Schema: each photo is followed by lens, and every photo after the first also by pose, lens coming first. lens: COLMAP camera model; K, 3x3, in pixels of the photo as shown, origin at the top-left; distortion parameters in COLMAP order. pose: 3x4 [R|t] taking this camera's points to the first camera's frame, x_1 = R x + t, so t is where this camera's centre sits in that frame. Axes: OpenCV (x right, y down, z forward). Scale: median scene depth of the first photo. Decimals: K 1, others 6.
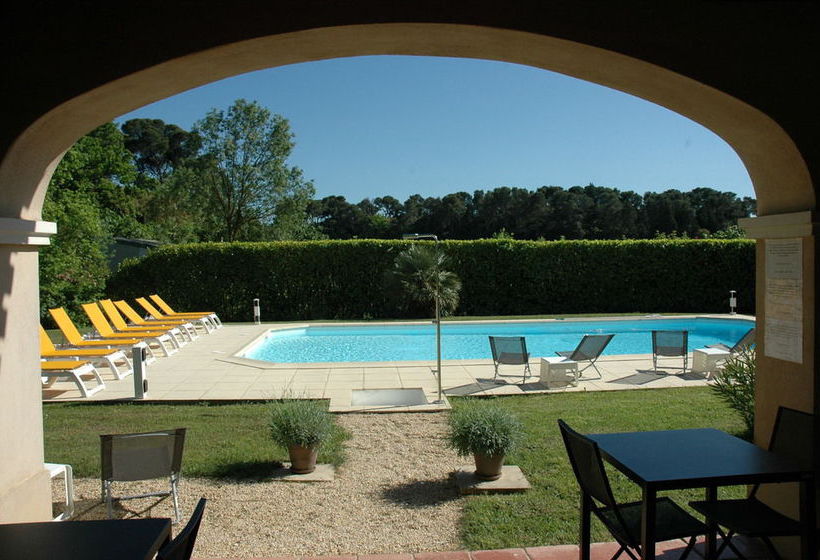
lens RADIAL K [[649.9, 0, 397.2], [0, 649.9, 262.0], [0, 0, 1]] dist [-0.196350, 0.186283]
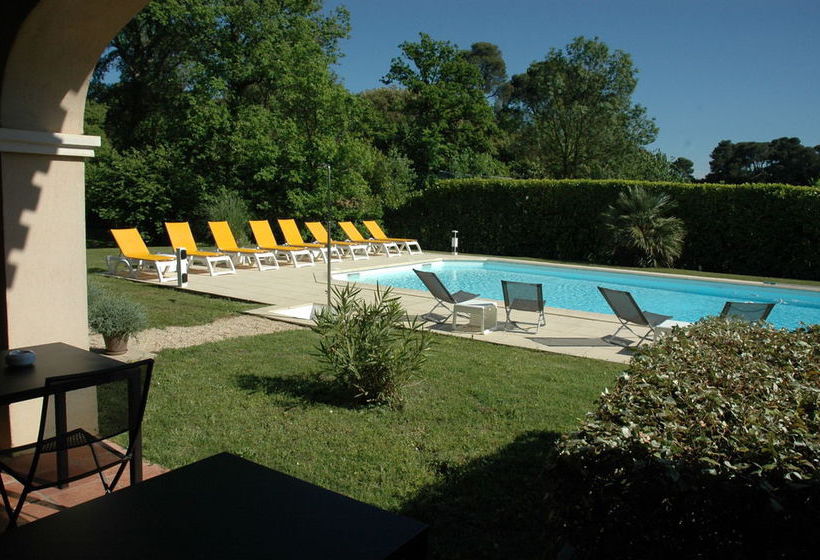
lens RADIAL K [[649.9, 0, 397.2], [0, 649.9, 262.0], [0, 0, 1]] dist [-0.196350, 0.186283]
pose [[0.784696, 0.097245, -0.612205, 0.370233], [-0.041556, 0.993649, 0.104570, 0.000937], [0.618486, -0.056615, 0.783754, 0.103464]]
